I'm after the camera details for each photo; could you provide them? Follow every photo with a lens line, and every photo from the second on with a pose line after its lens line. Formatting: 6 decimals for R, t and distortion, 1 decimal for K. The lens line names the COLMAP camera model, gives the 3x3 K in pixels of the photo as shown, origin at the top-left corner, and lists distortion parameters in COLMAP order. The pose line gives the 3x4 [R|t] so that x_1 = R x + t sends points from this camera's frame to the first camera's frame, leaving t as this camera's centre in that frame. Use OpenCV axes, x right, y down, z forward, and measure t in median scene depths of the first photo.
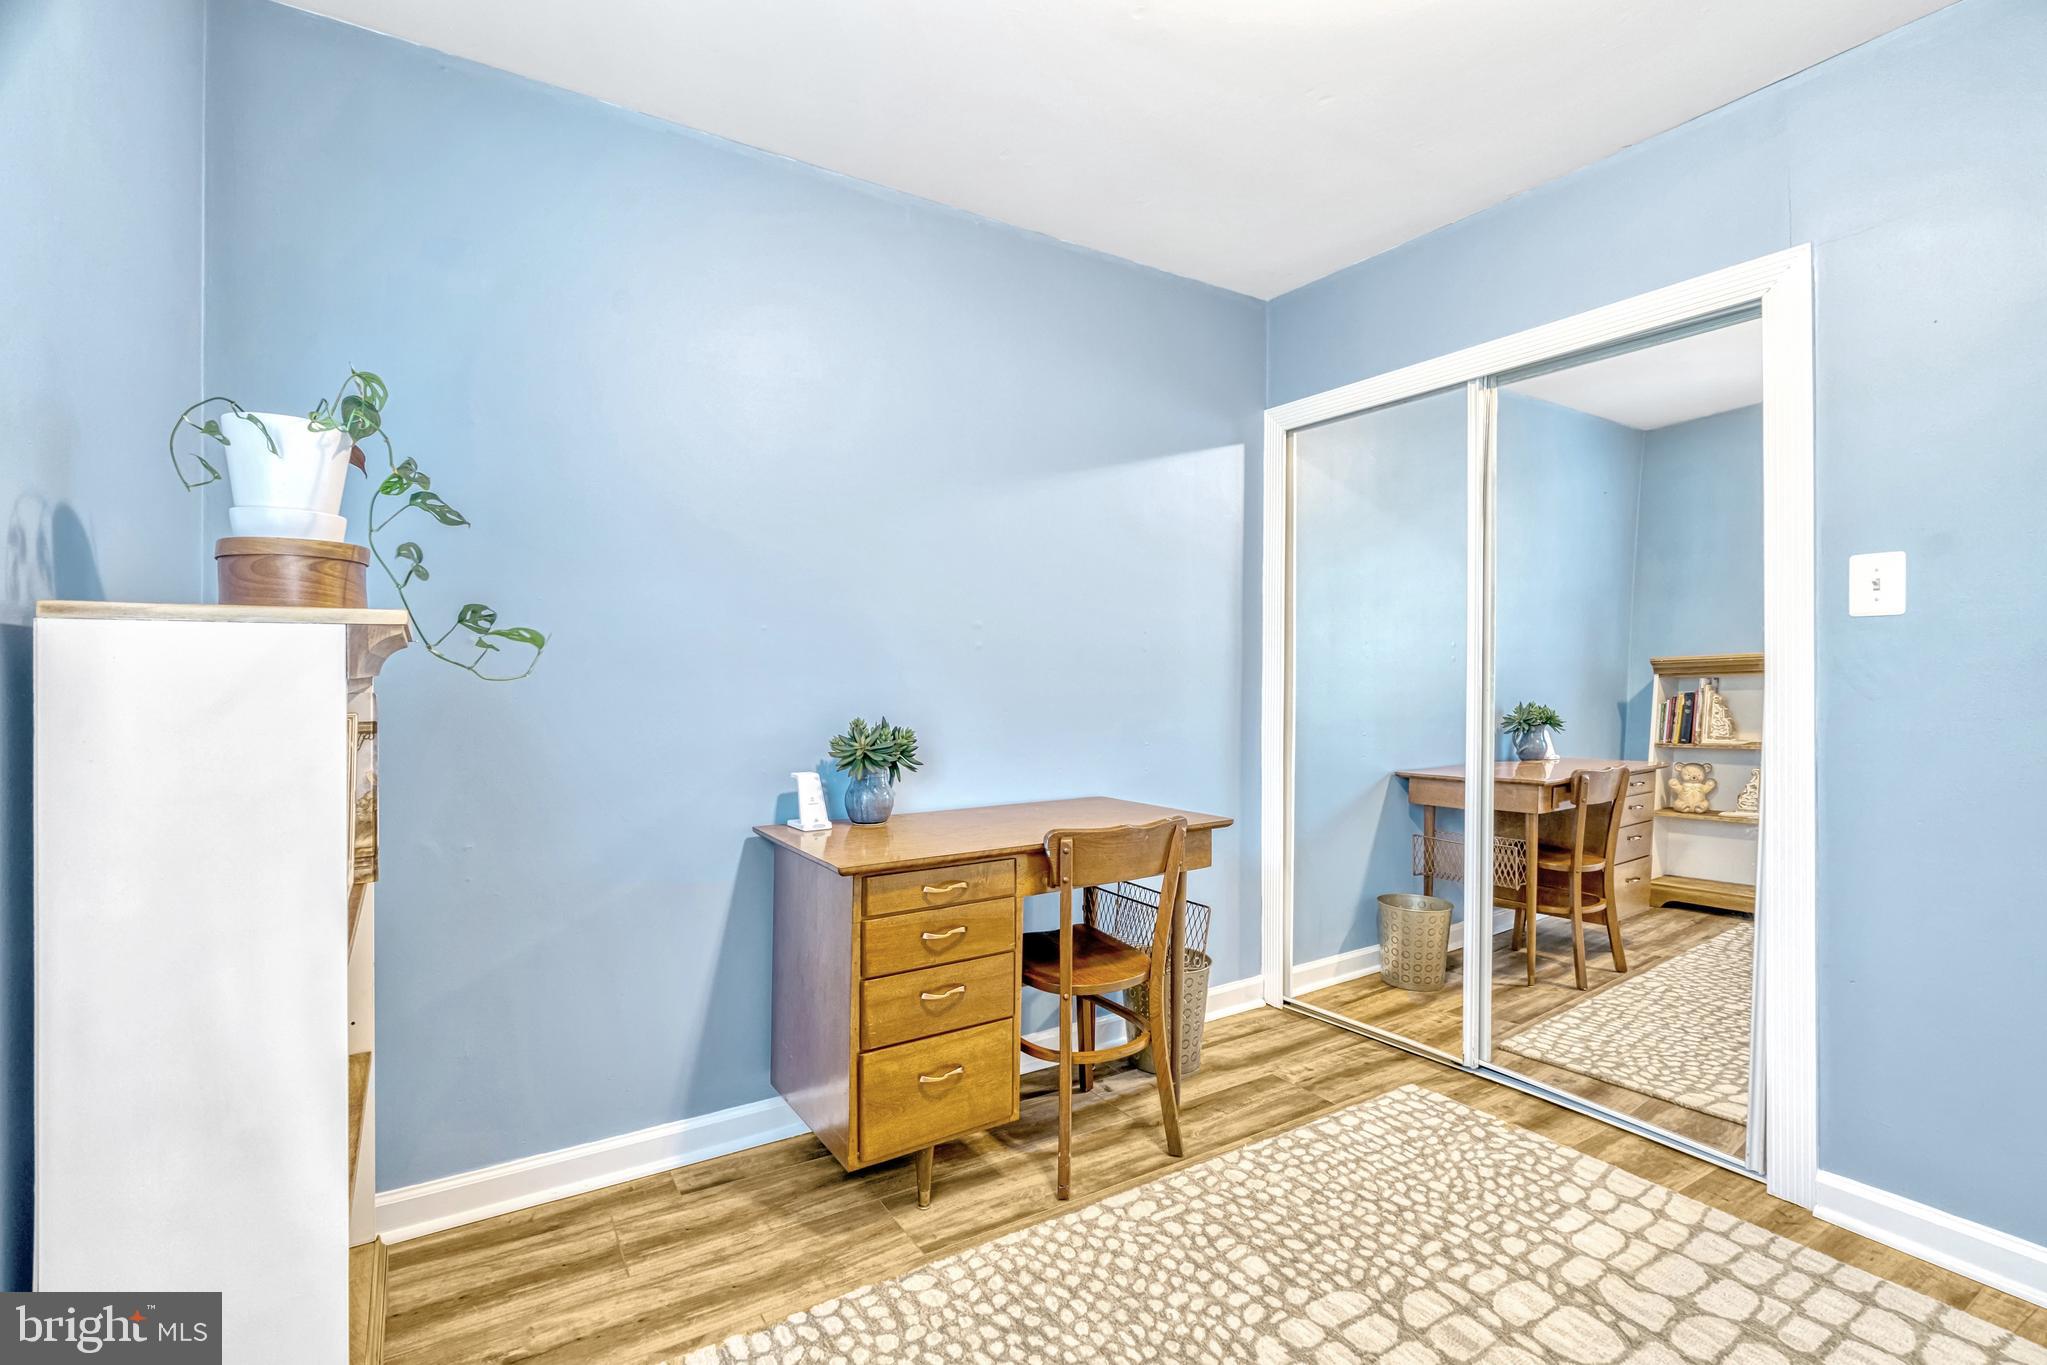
lens RADIAL K [[934.9, 0, 1034.4], [0, 934.9, 678.9], [0, 0, 1]] dist [-0.009472, 0.005306]
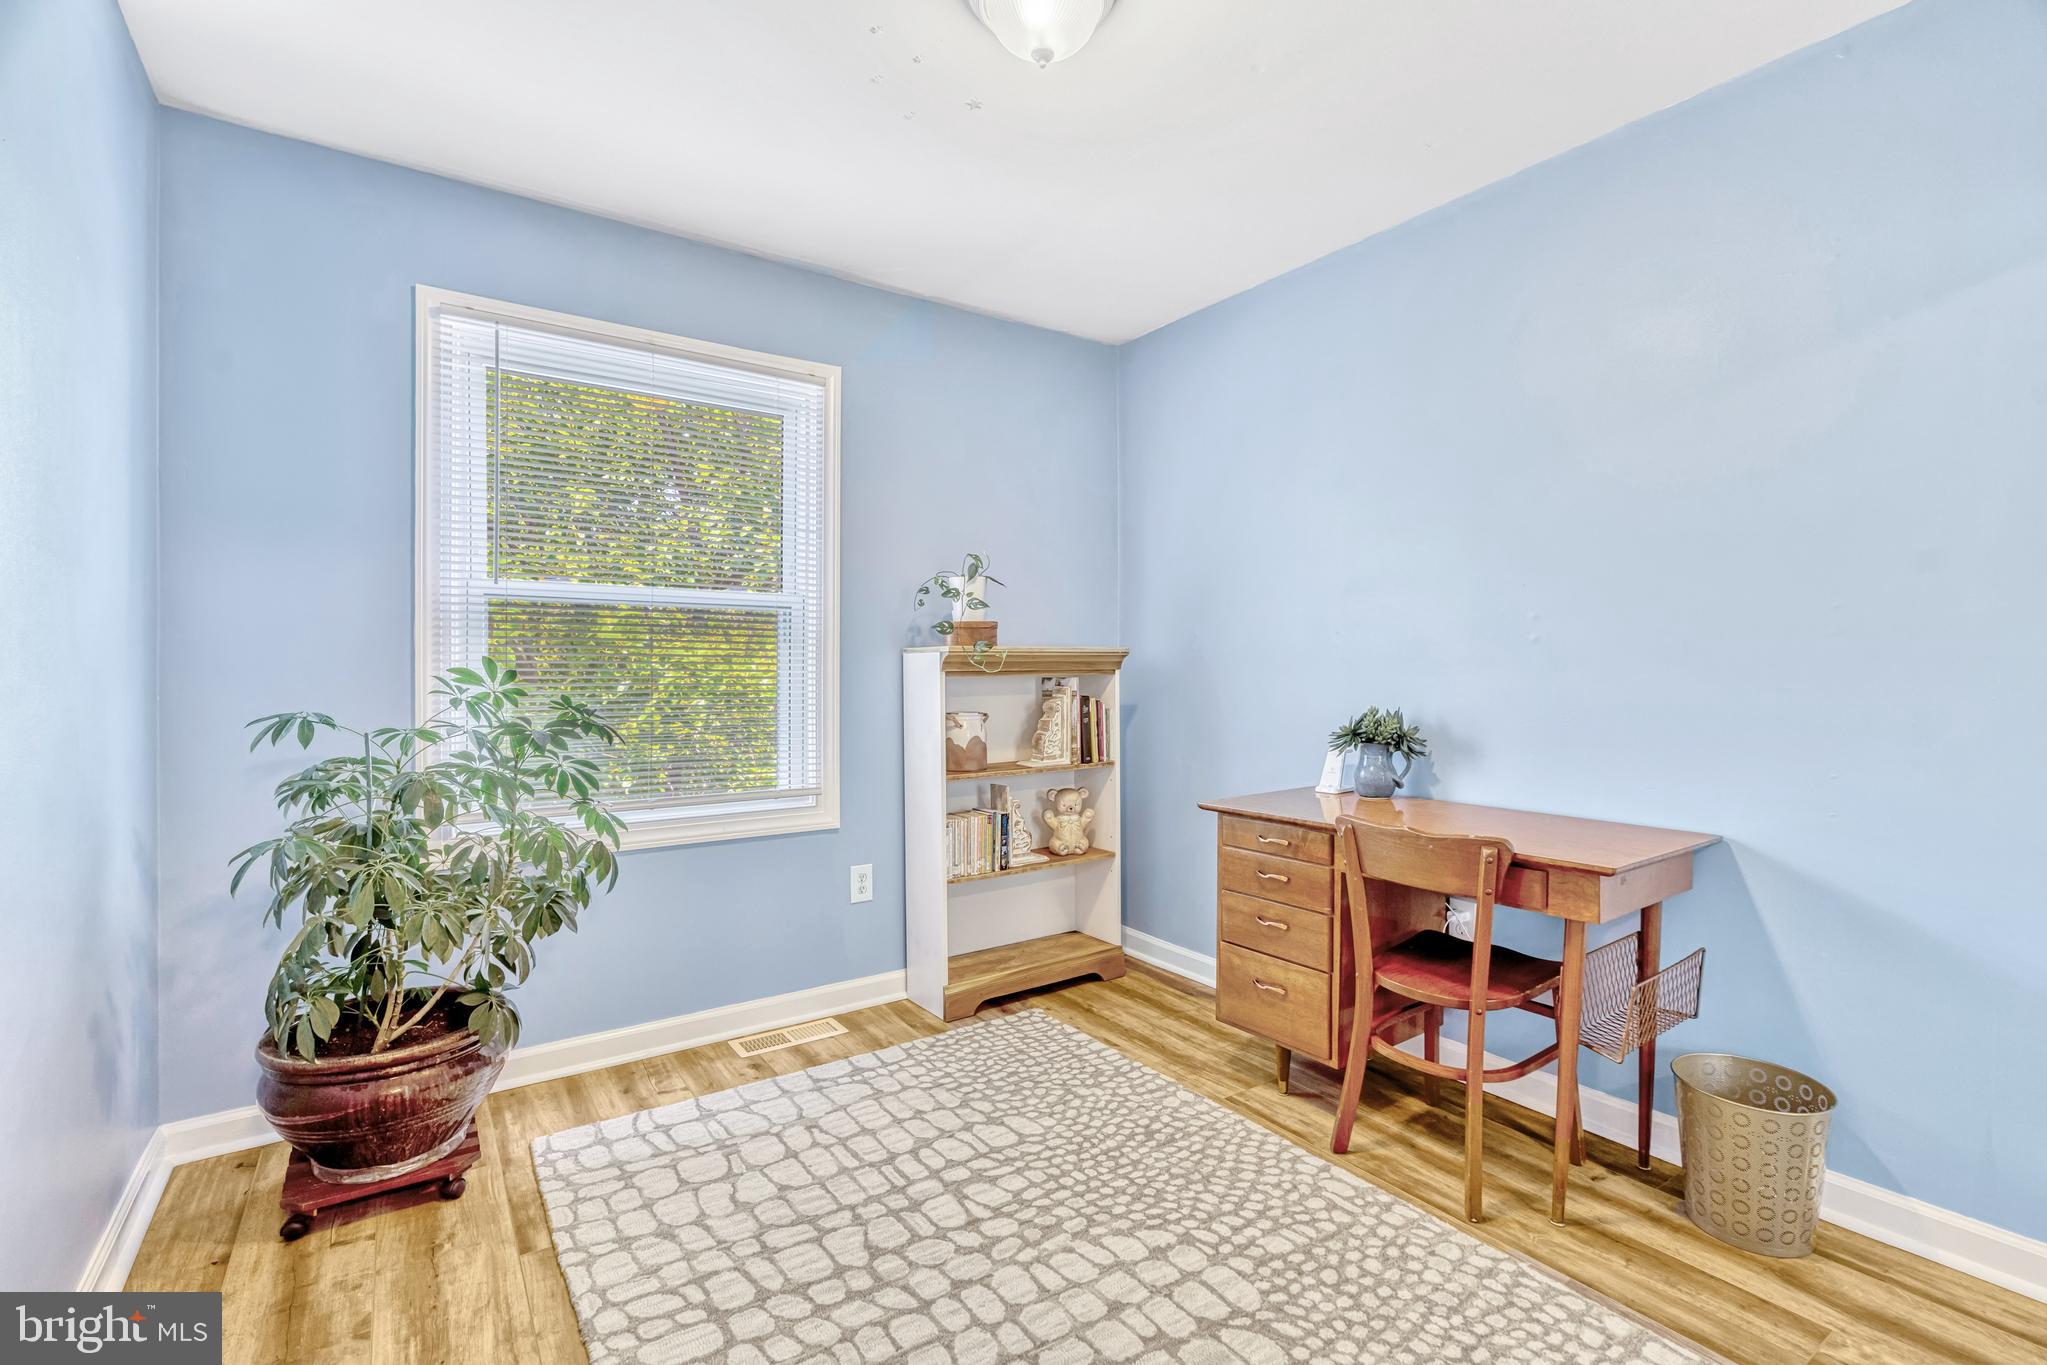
lens RADIAL K [[934.9, 0, 1038.2], [0, 934.9, 680.1], [0, 0, 1]] dist [-0.009472, 0.005306]
pose [[0.034888, 0.010291, -0.999338, 1.175123], [0.003858, 0.999938, 0.010432, -0.006494], [0.999384, -0.004219, 0.034846, 0.659154]]
